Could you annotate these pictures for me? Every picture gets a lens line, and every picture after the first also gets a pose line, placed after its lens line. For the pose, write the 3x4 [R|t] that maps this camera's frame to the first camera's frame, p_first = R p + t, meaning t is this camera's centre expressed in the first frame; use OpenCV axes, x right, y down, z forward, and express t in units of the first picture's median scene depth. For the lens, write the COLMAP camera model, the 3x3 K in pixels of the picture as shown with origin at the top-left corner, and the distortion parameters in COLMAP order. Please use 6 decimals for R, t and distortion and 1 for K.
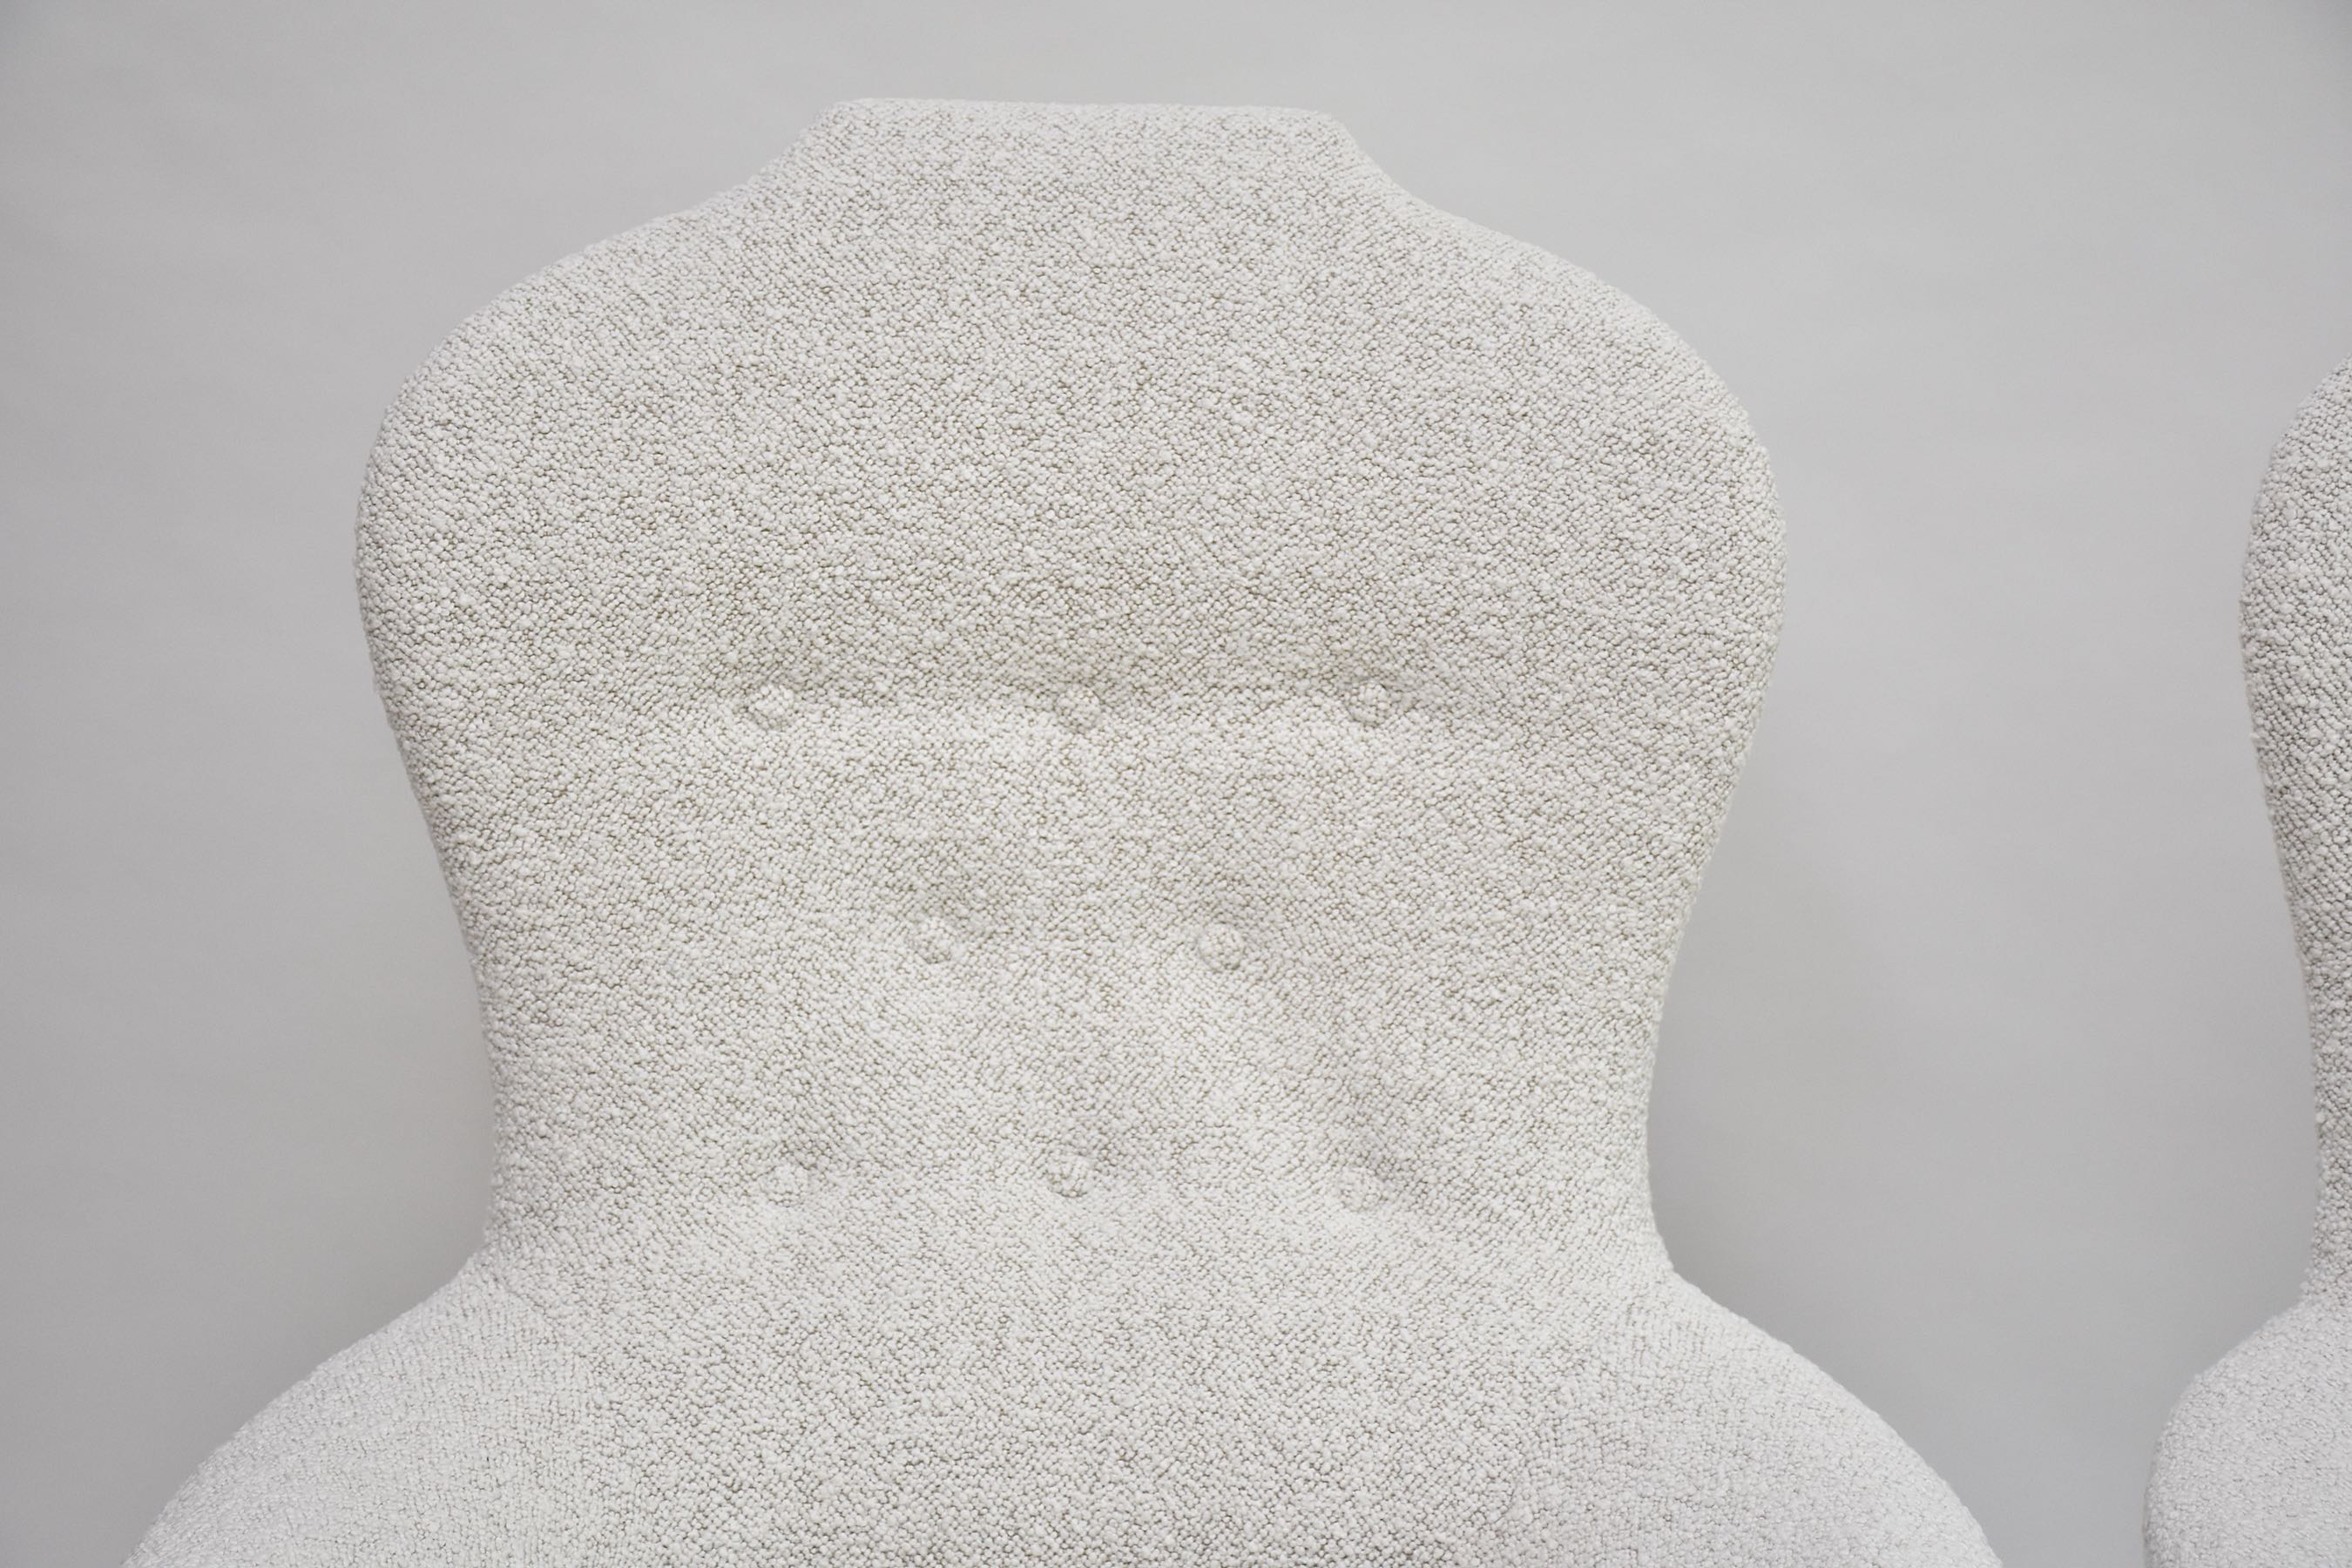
lens RADIAL K [[4463.6, 0, 1155.6], [0, 4463.6, 797.0], [0, 0, 1]] dist [0.343208, 0.000000]
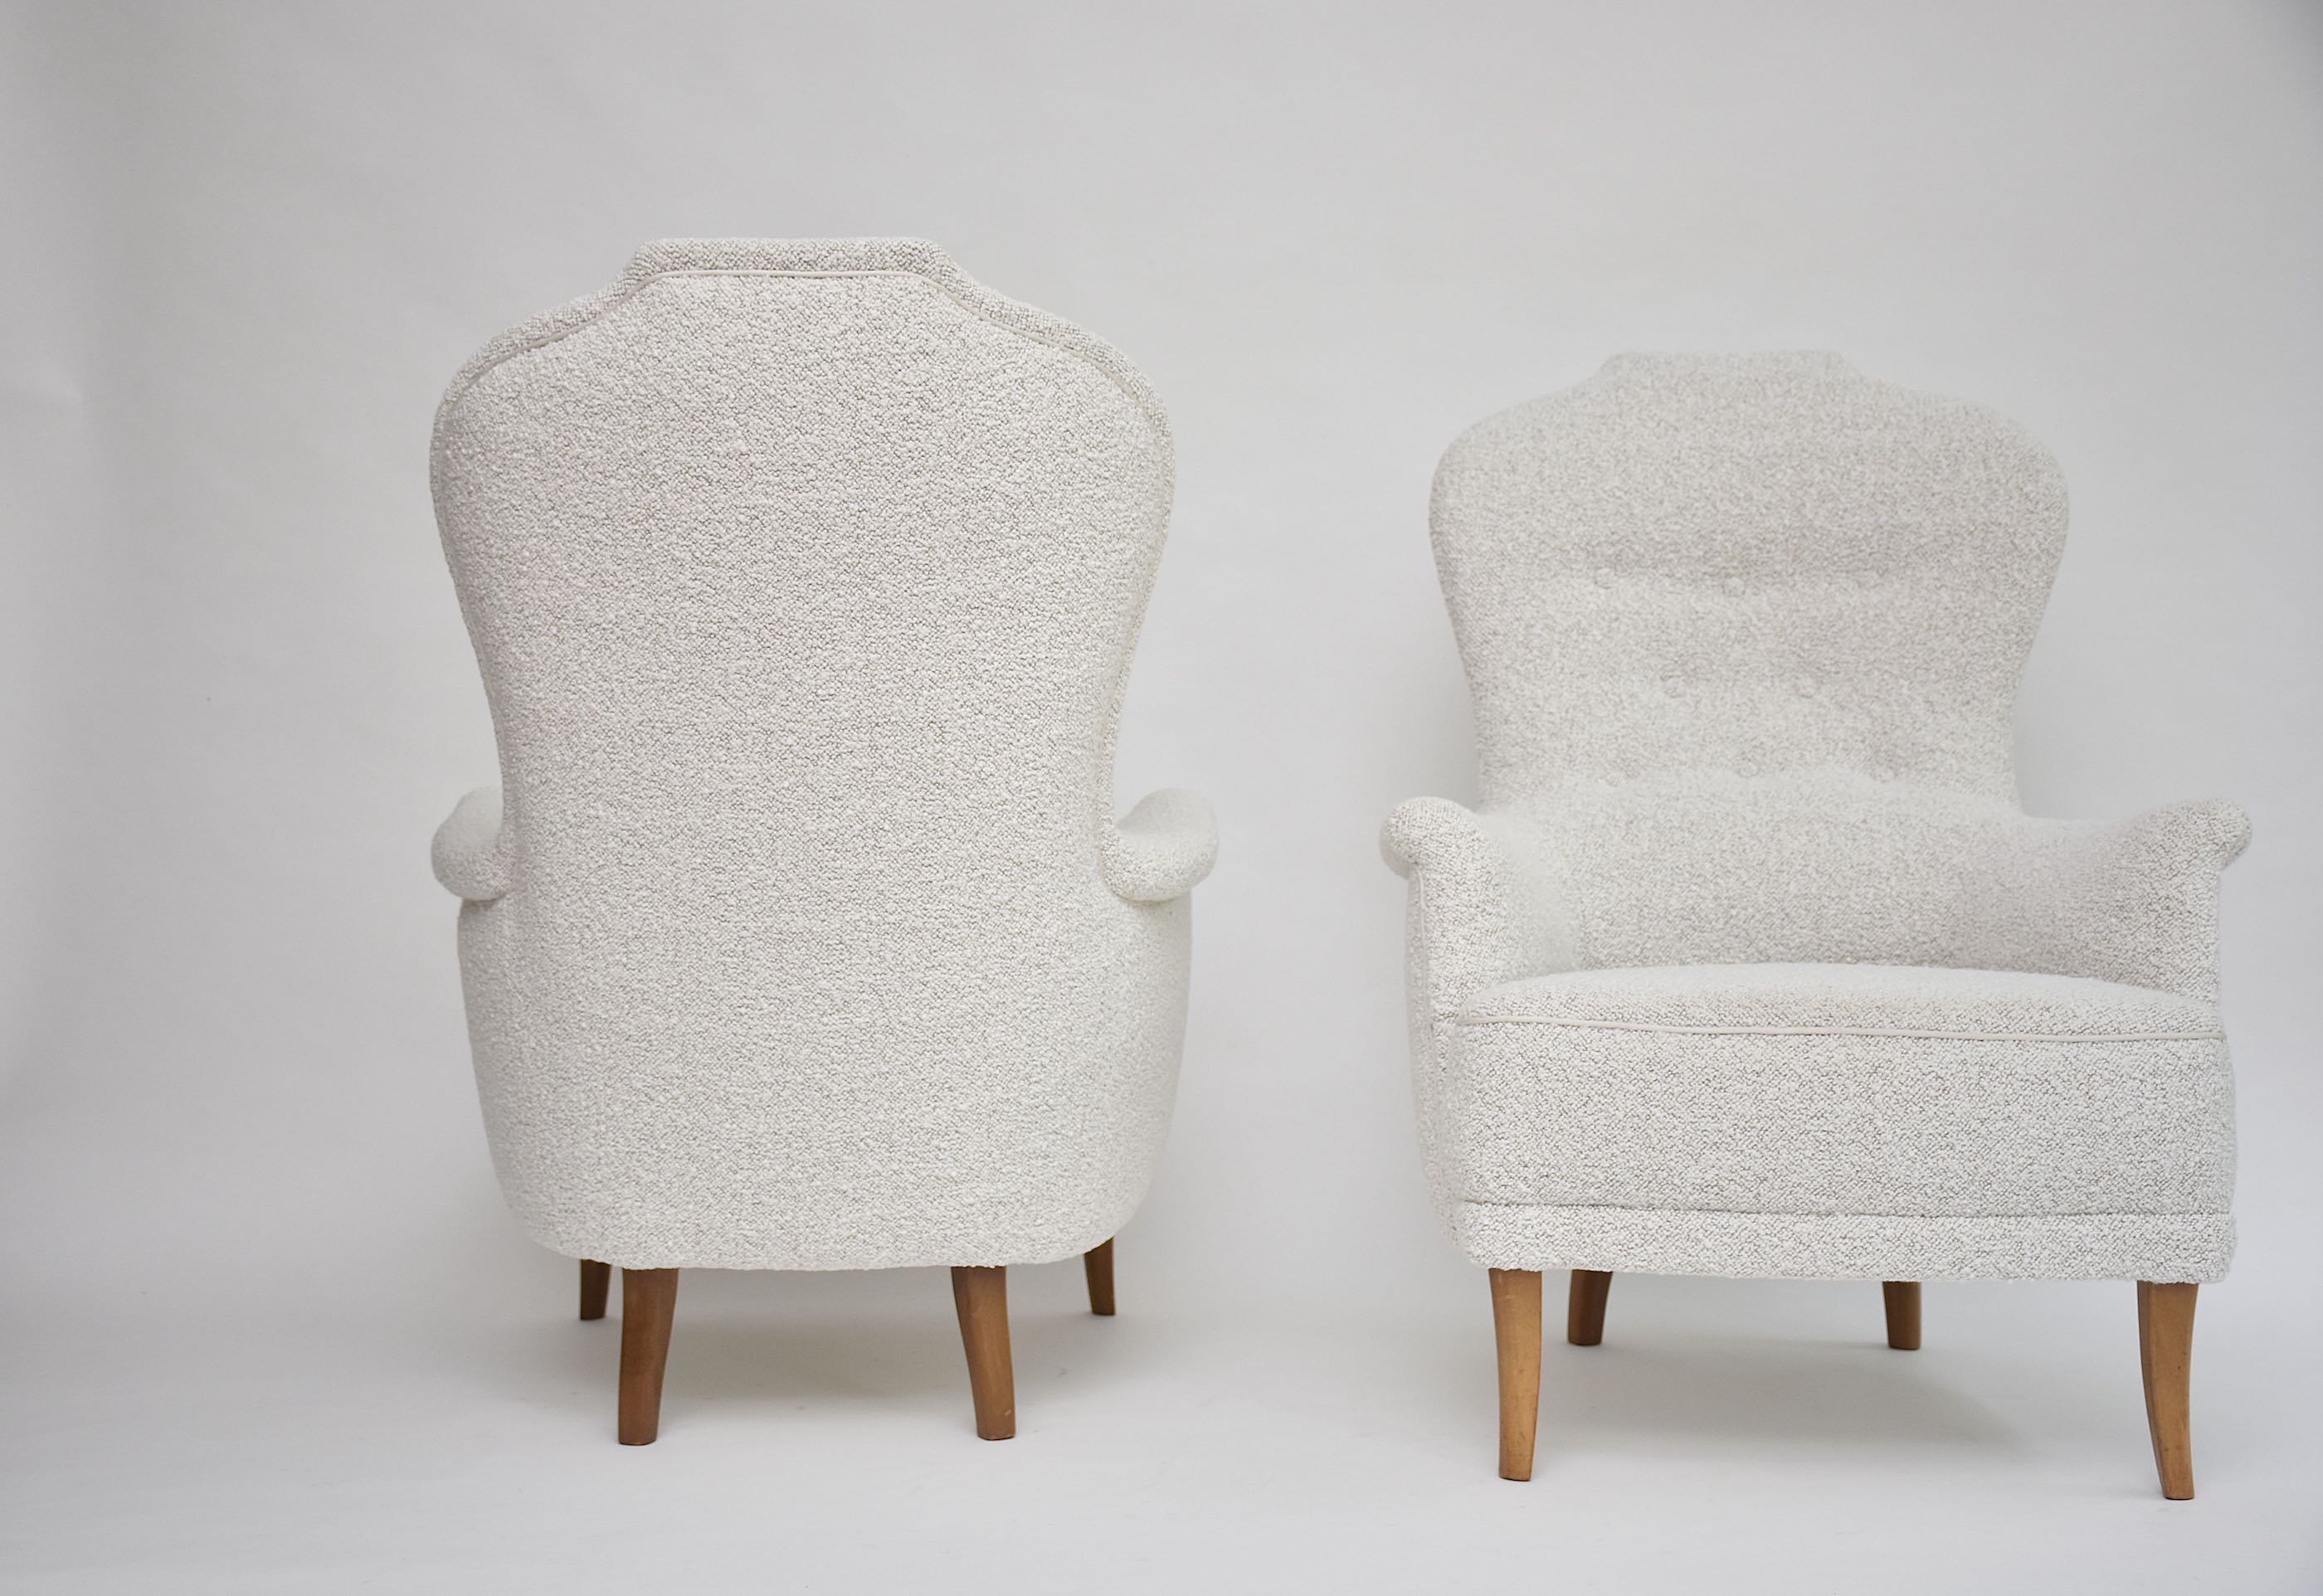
lens RADIAL K [[3080.3, 0, 1100.1], [0, 3080.3, 792.6], [0, 0, 1]] dist [0.116104, 0.000000]
pose [[0.999942, -0.010643, 0.001554, 0.064956], [0.010628, 0.955586, -0.294521, 0.554805], [0.001649, 0.294520, 0.955644, -0.474339]]
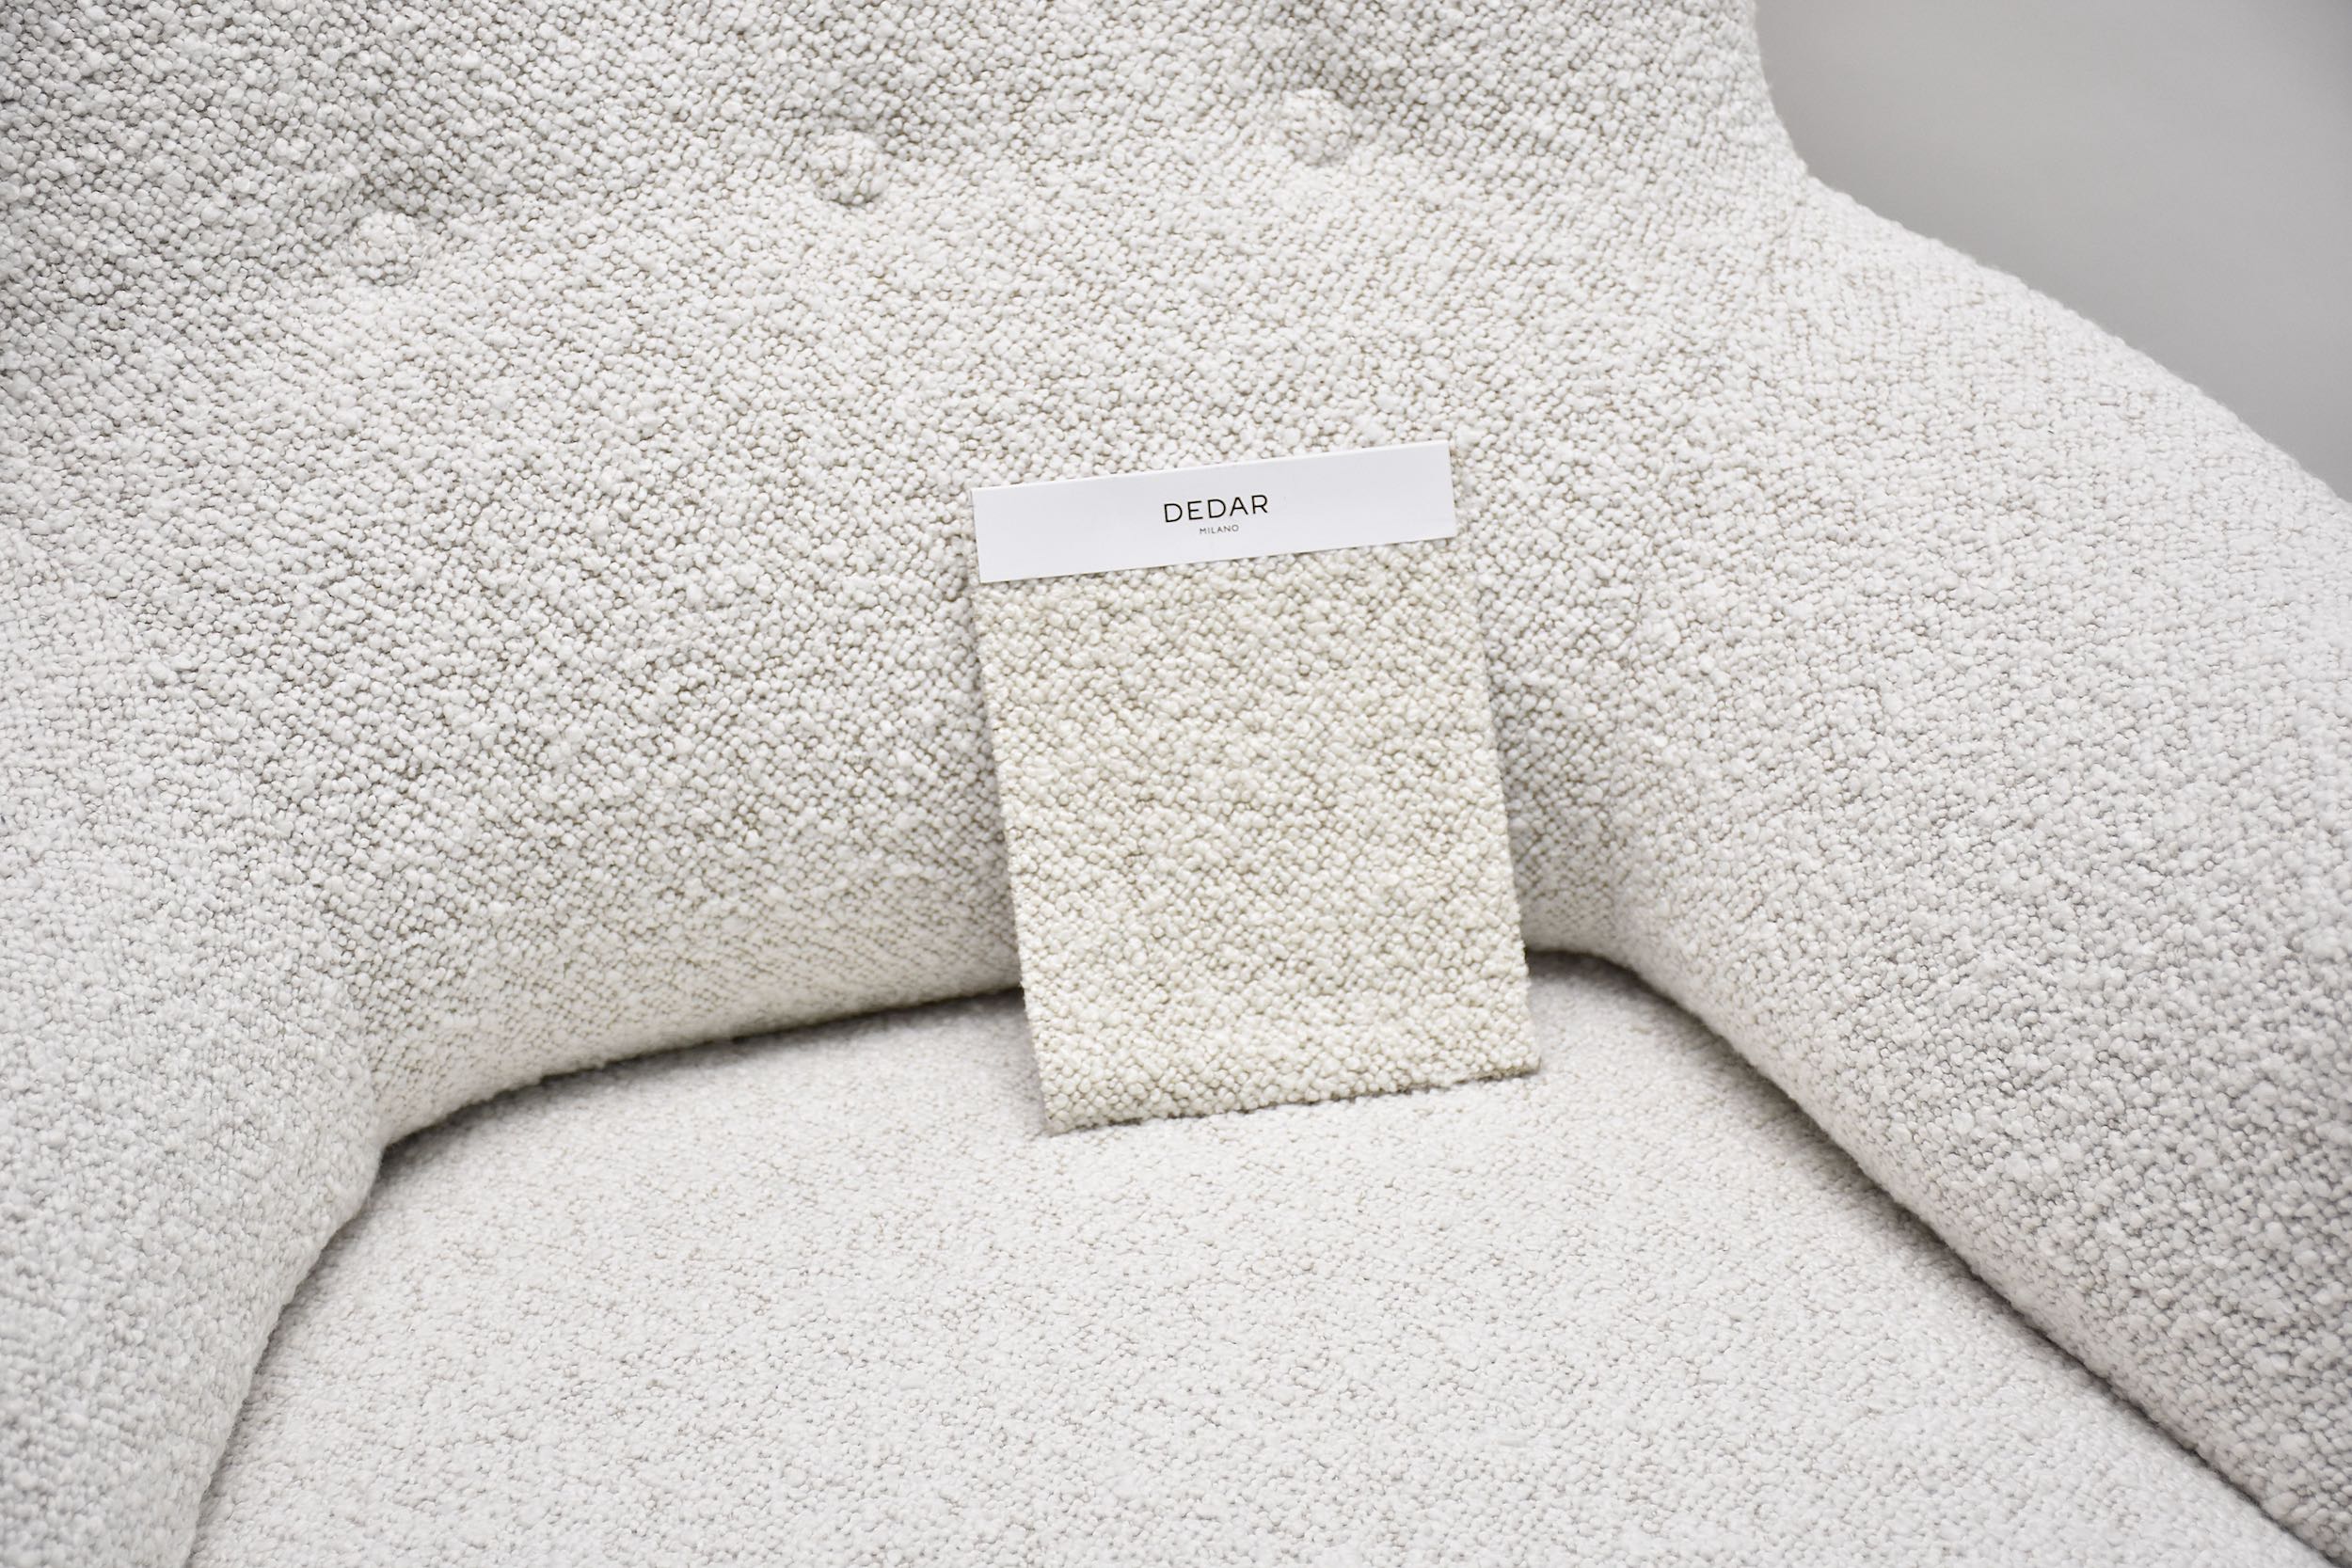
lens RADIAL K [[5269.0, 0, 1181.4], [0, 5269.0, 828.6], [0, 0, 1]] dist [0.496683, 0.000000]
pose [[0.981403, -0.152149, 0.117046, -0.073871], [0.105961, 0.937805, 0.330597, -0.066472], [-0.160067, -0.312046, 0.936486, 0.291593]]
